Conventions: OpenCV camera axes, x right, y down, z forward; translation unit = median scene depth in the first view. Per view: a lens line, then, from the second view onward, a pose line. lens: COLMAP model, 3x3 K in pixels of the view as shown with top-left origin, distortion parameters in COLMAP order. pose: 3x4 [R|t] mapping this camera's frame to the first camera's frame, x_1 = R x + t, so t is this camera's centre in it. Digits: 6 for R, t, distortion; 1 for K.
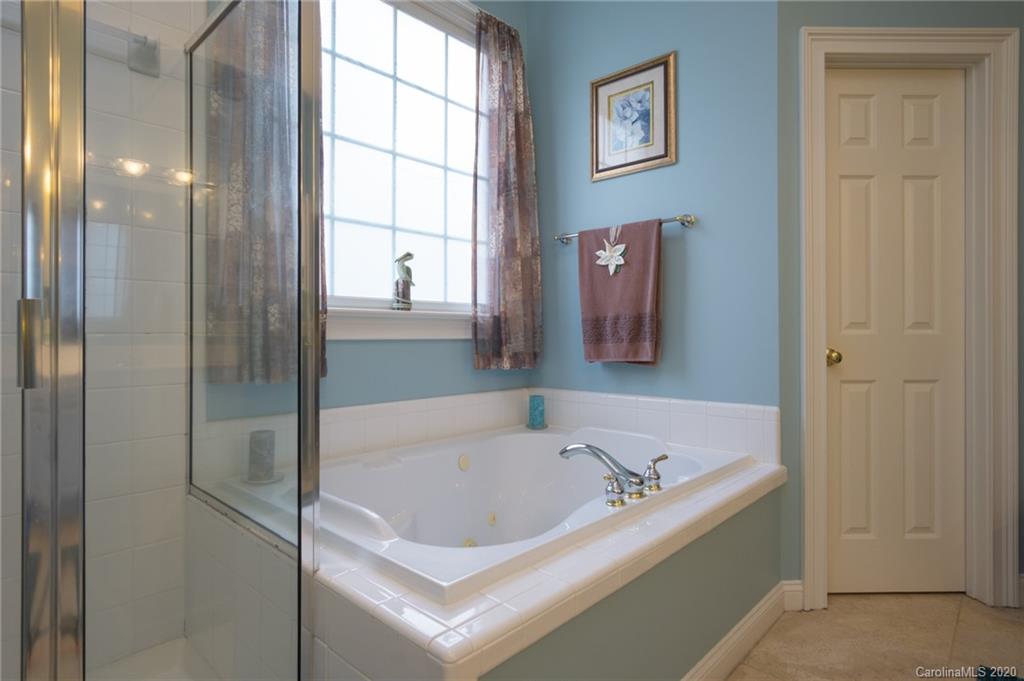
lens RADIAL K [[554.7, 0, 511.5], [0, 554.7, 337.1], [0, 0, 1]] dist [-0.002284, 0.004189]
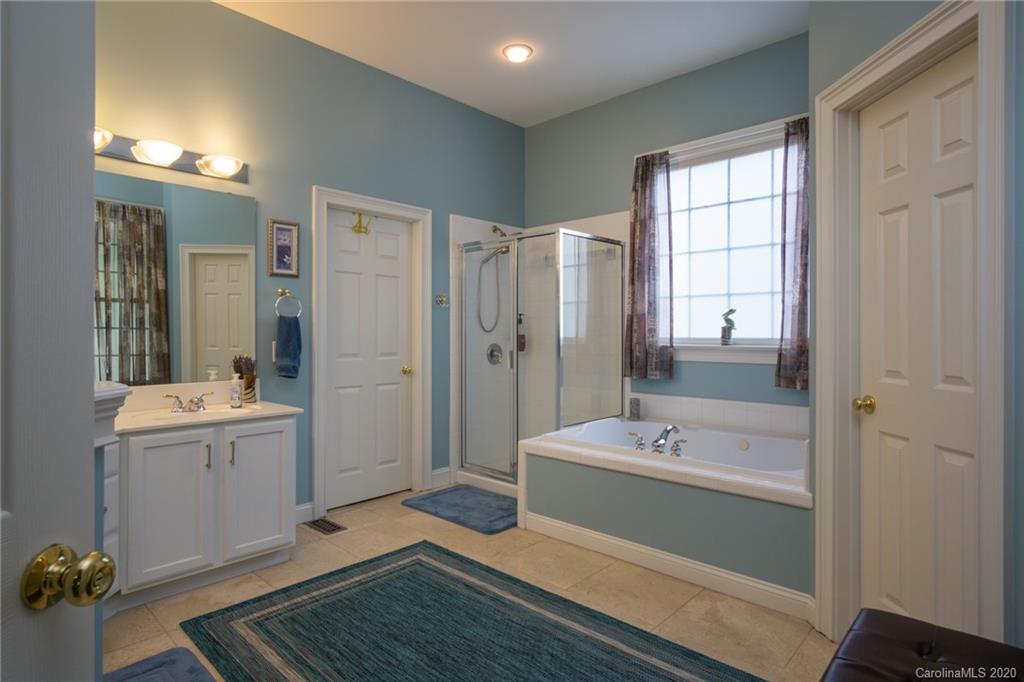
lens RADIAL K [[554.7, 0, 509.7], [0, 554.7, 337.0], [0, 0, 1]] dist [-0.002284, 0.004189]
pose [[0.002026, 0.007350, -0.999971, 1.362600], [0.003001, 0.999968, 0.007356, -0.080020], [0.999993, -0.003016, 0.002004, 0.330497]]
